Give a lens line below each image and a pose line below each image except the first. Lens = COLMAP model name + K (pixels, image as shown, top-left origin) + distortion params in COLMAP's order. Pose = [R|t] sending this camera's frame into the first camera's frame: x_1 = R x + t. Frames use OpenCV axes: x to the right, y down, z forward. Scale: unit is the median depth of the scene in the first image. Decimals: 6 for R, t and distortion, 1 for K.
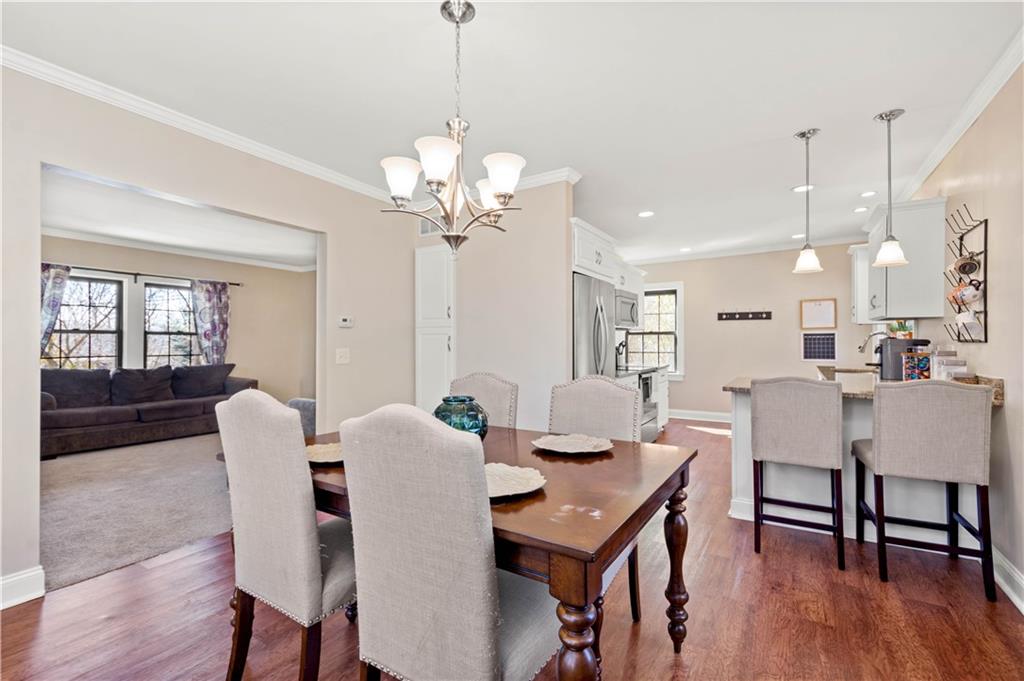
lens RADIAL K [[450.1, 0, 513.2], [0, 450.1, 340.5], [0, 0, 1]] dist [0.007288, -0.001609]
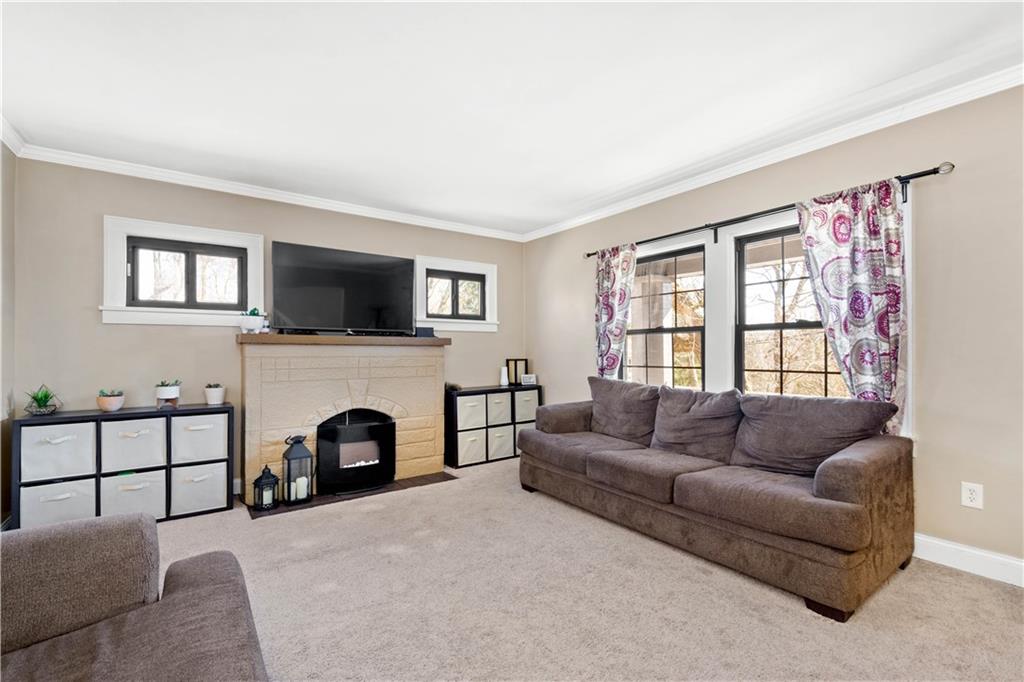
lens RADIAL K [[450.1, 0, 512.3], [0, 450.1, 347.3], [0, 0, 1]] dist [0.007288, -0.001609]
pose [[-0.388258, -0.005220, -0.921536, -0.185062], [0.009311, 0.999911, -0.009587, 0.008662], [0.921504, -0.012302, -0.388175, 0.882039]]
